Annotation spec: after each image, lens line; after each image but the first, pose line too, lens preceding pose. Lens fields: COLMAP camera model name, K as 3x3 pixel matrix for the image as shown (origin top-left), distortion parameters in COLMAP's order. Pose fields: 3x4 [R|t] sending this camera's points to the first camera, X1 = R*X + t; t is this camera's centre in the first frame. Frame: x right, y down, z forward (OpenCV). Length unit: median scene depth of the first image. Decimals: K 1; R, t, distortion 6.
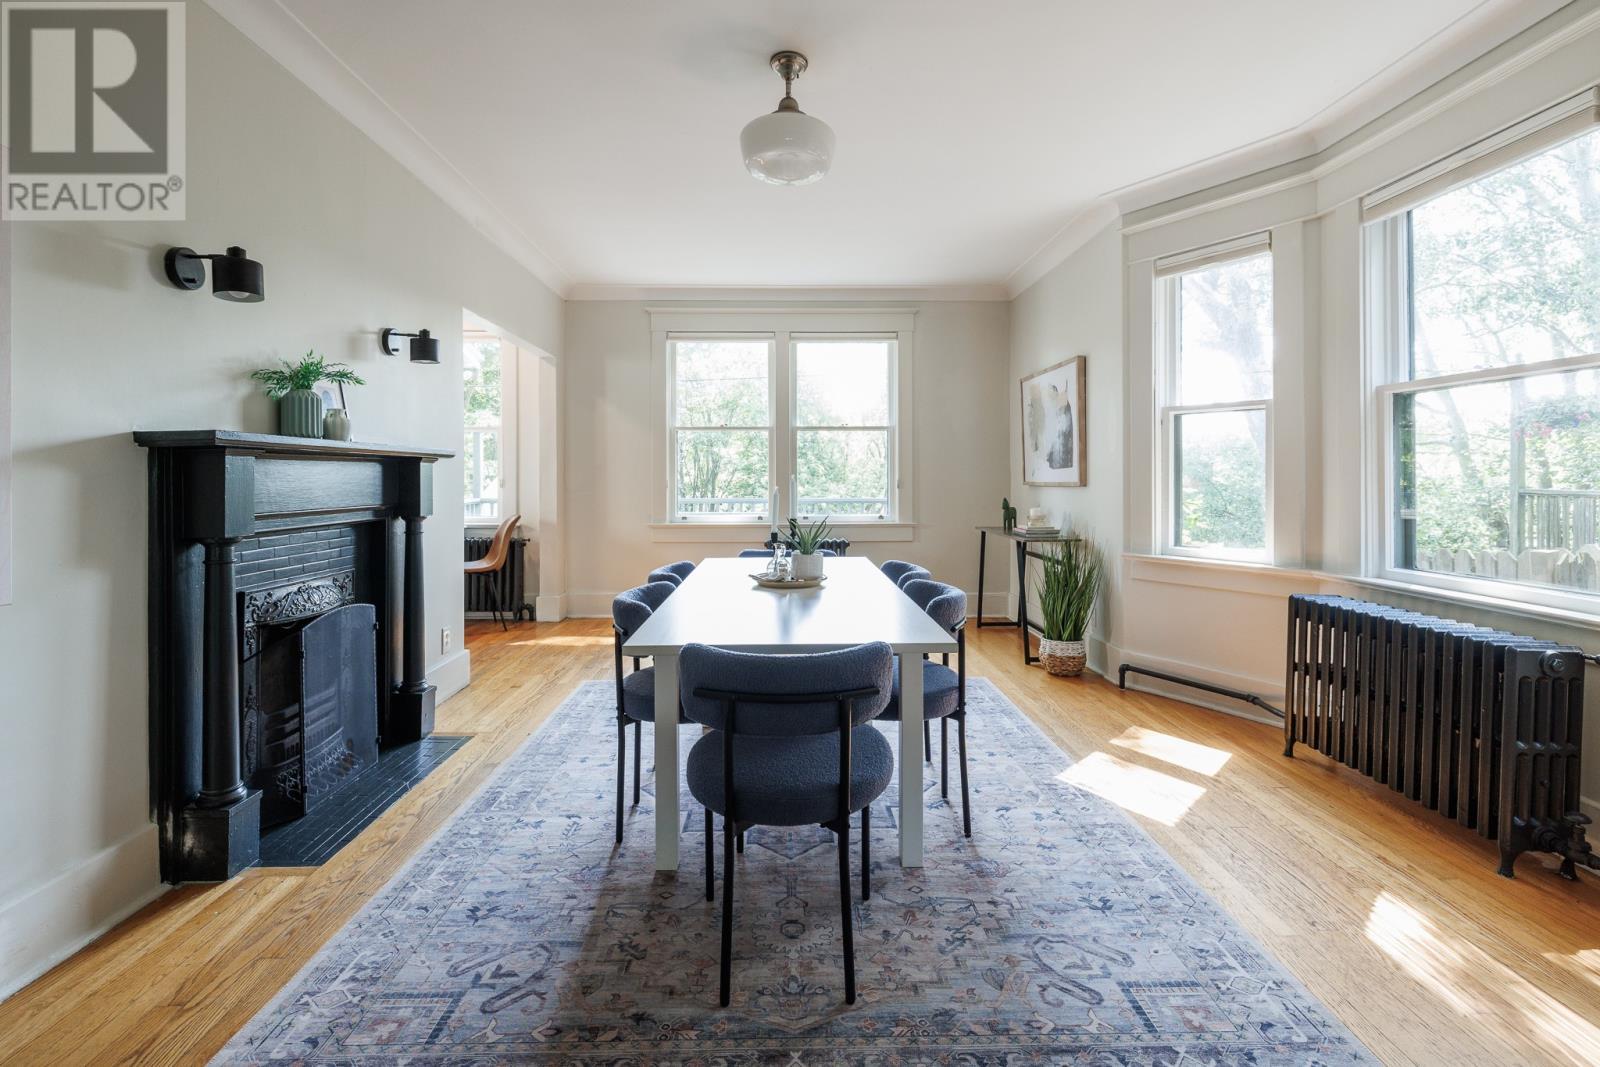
lens RADIAL K [[727.0, 0, 798.0], [0, 727.0, 485.5], [0, 0, 1]] dist [0.001929, -0.000016]
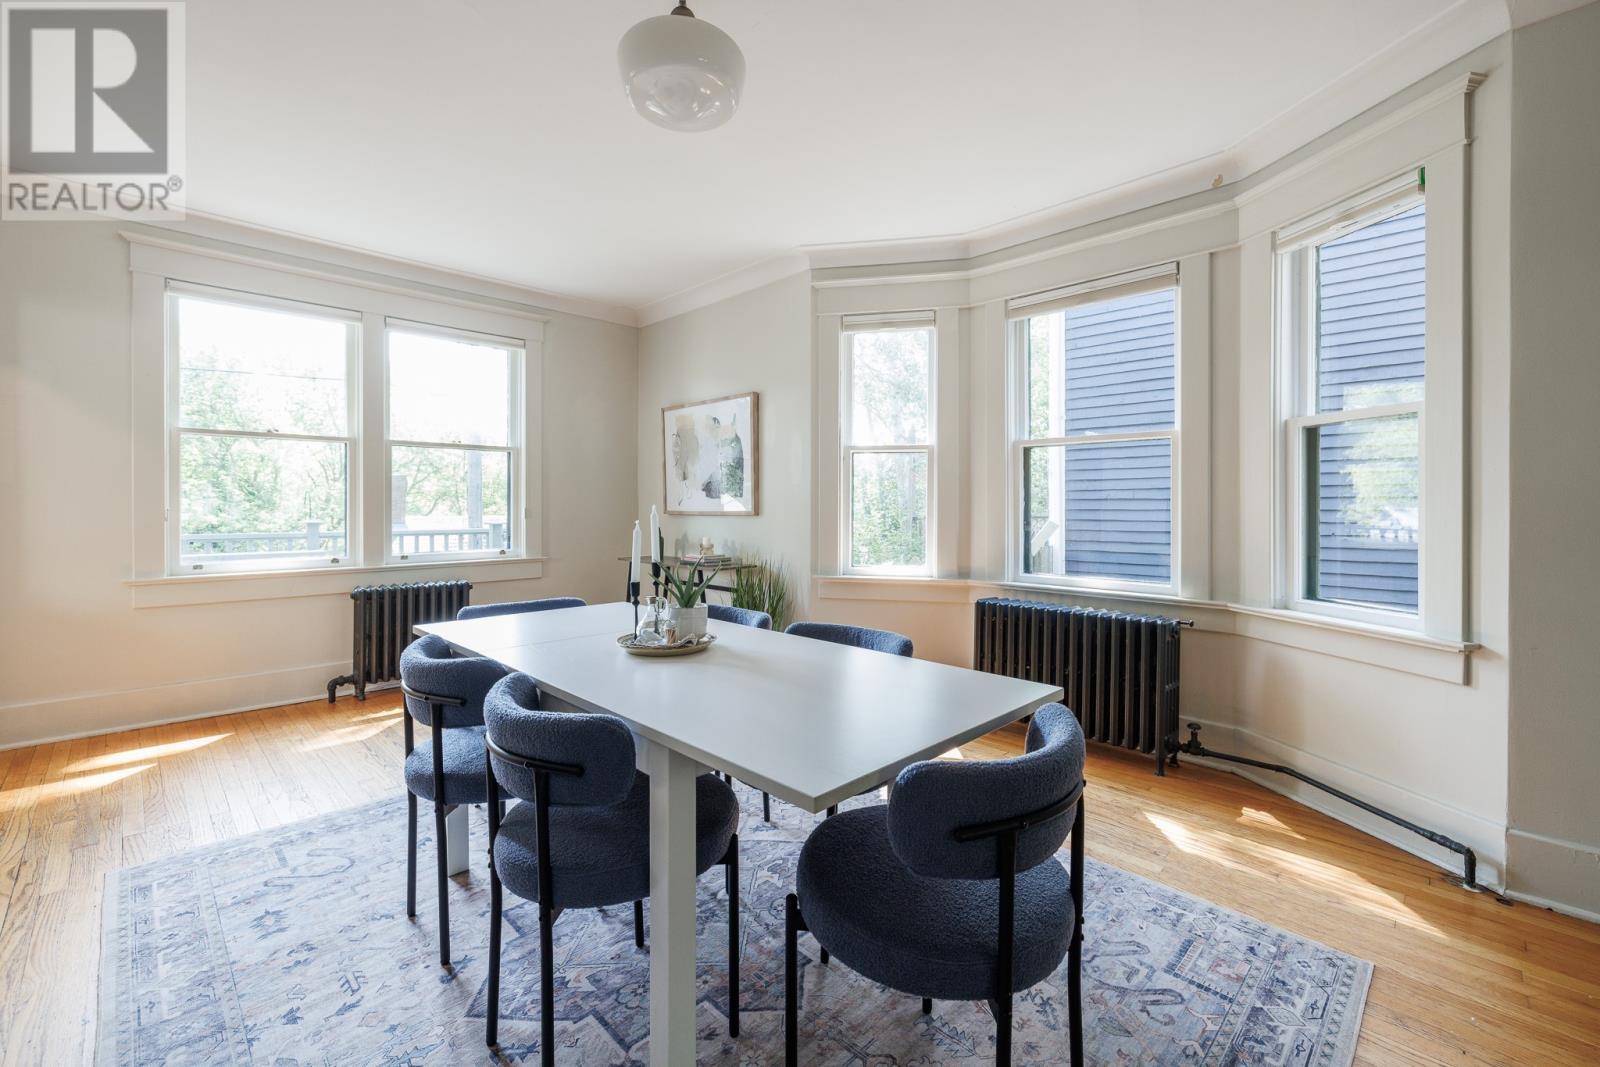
lens RADIAL K [[680.2, 0, 799.6], [0, 680.2, 511.5], [0, 0, 1]] dist [-0.002452, 0.000645]
pose [[0.724787, -0.003104, 0.688966, -0.288180], [0.003925, 0.999992, 0.000377, -0.005218], [-0.688962, 0.002430, 0.724793, 0.277133]]
